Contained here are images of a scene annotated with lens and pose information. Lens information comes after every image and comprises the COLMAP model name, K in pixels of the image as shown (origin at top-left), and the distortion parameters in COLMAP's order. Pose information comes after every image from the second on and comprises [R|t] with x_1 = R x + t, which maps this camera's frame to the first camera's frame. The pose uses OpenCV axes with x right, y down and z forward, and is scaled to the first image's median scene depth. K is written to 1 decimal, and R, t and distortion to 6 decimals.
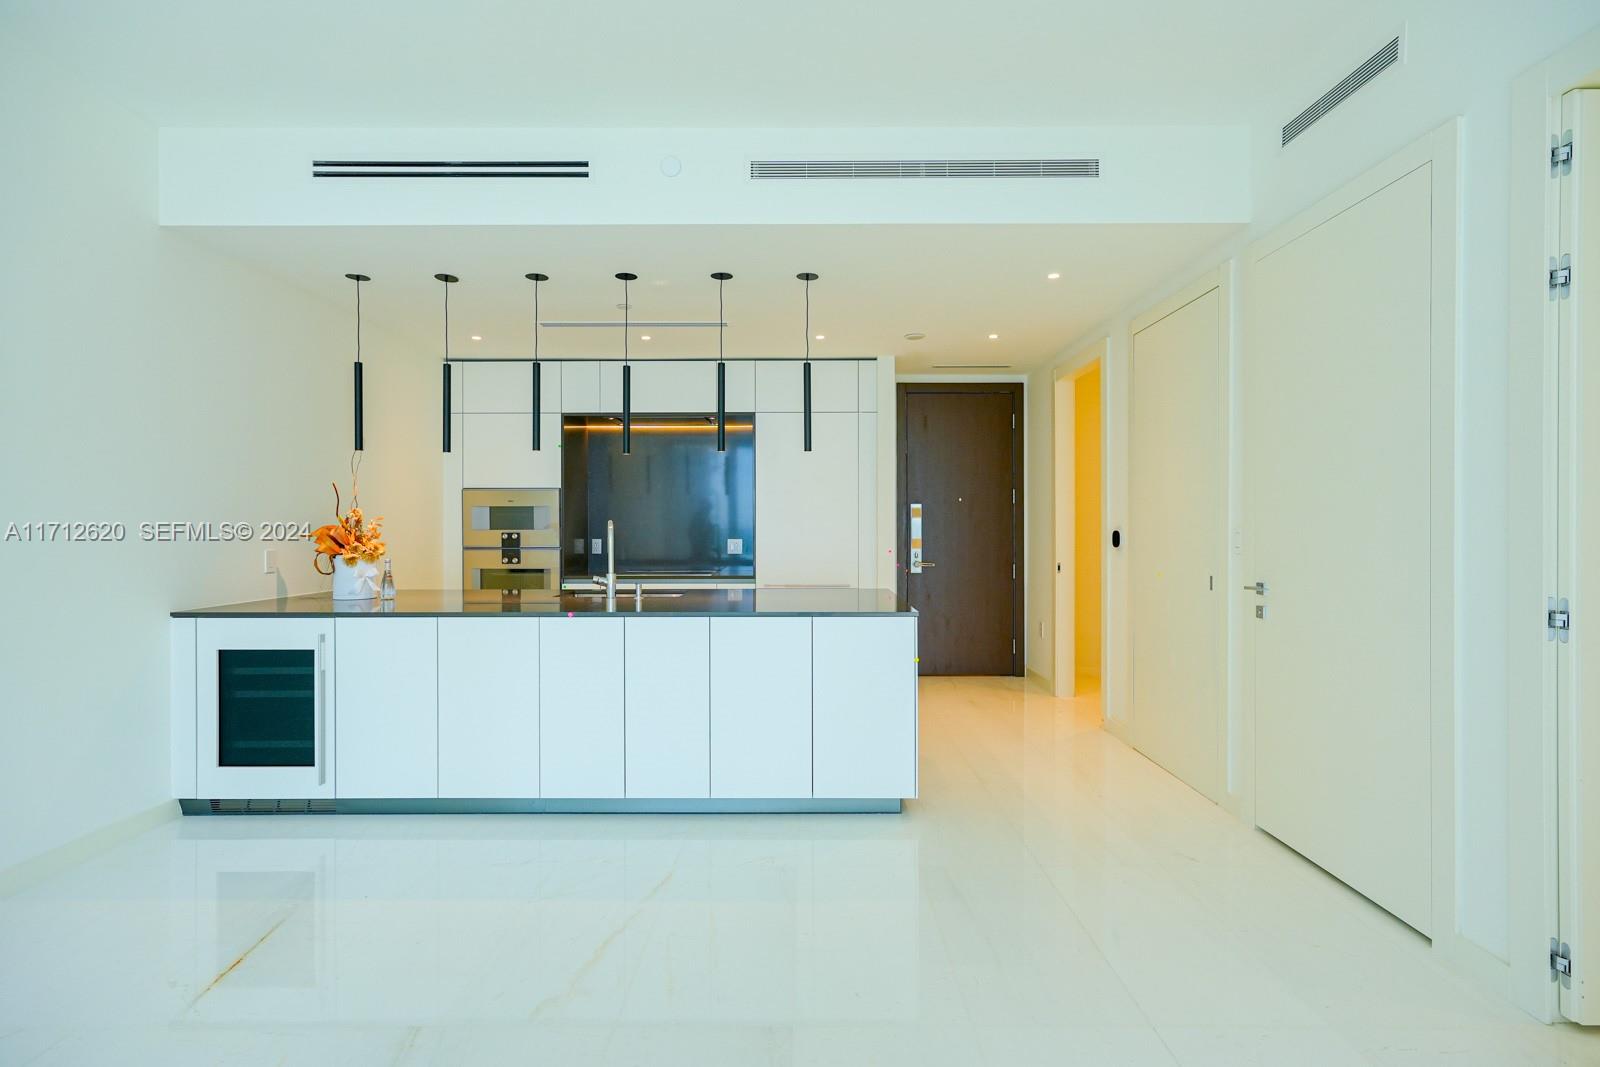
lens RADIAL K [[769.4, 0, 794.8], [0, 769.4, 527.3], [0, 0, 1]] dist [0.001280, 0.007059]
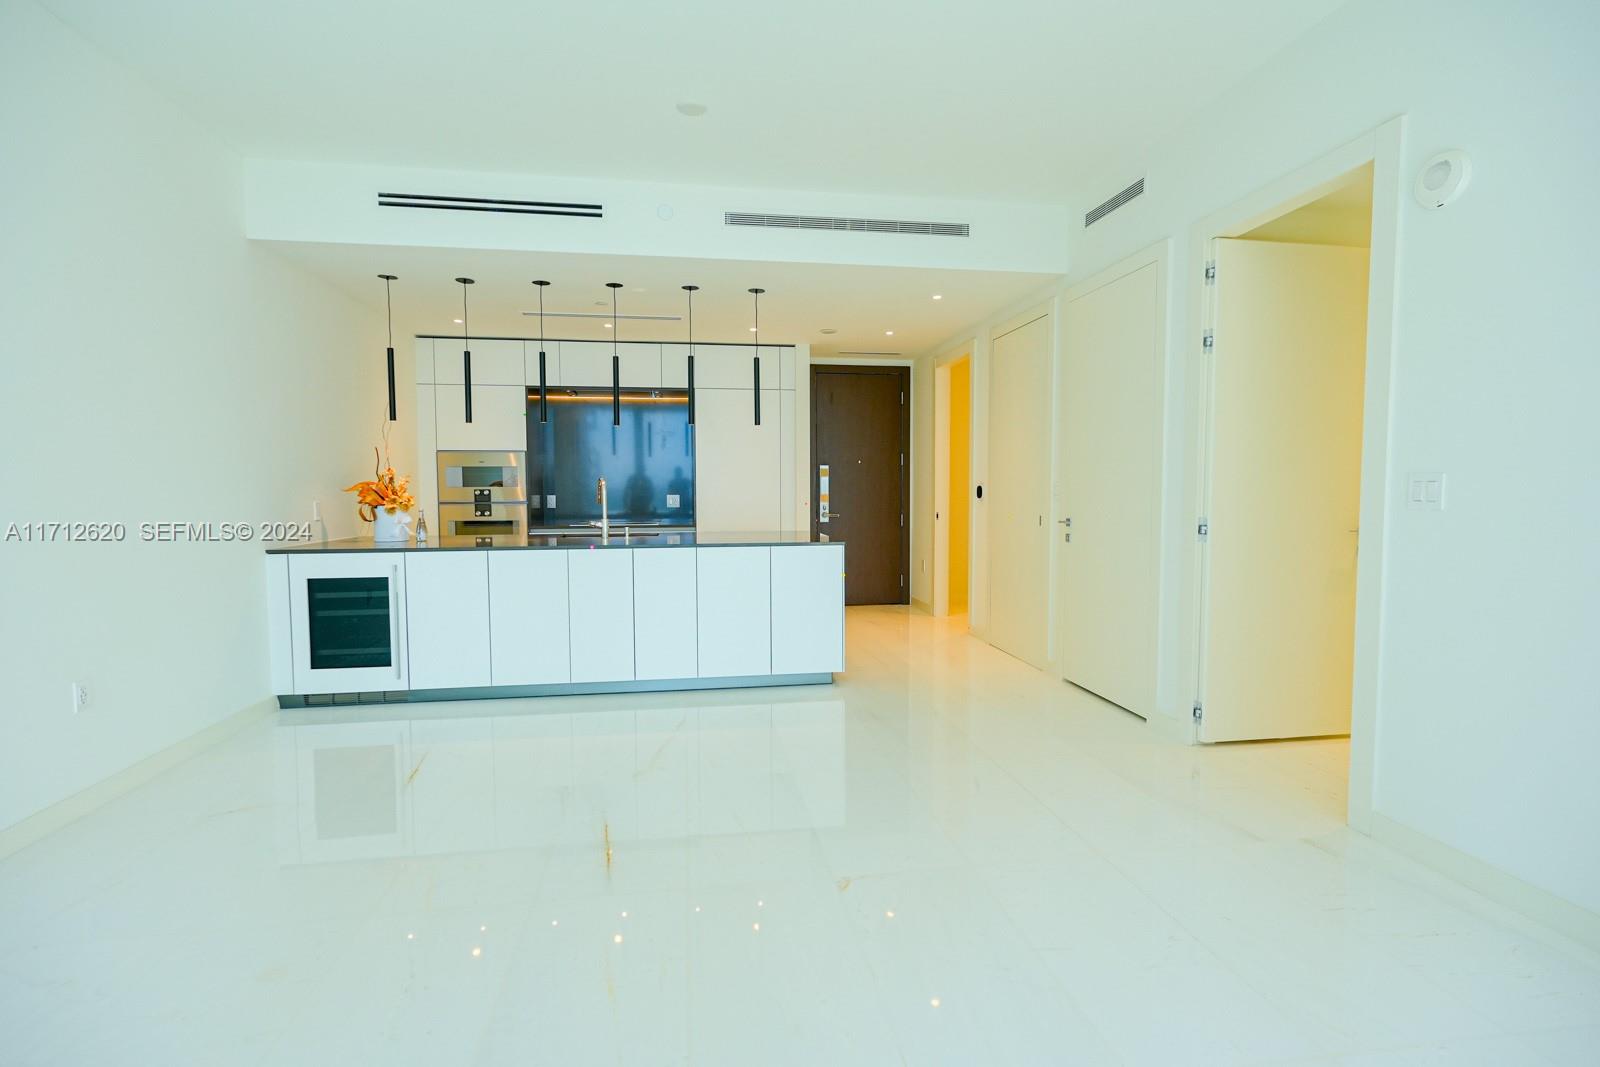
lens RADIAL K [[769.6, 0, 797.4], [0, 769.6, 527.4], [0, 0, 1]] dist [0.001475, 0.006740]
pose [[0.987627, -0.010033, 0.156503, -0.121414], [0.002127, 0.998717, 0.050601, 0.009437], [-0.156810, -0.049642, 0.986380, -0.315099]]
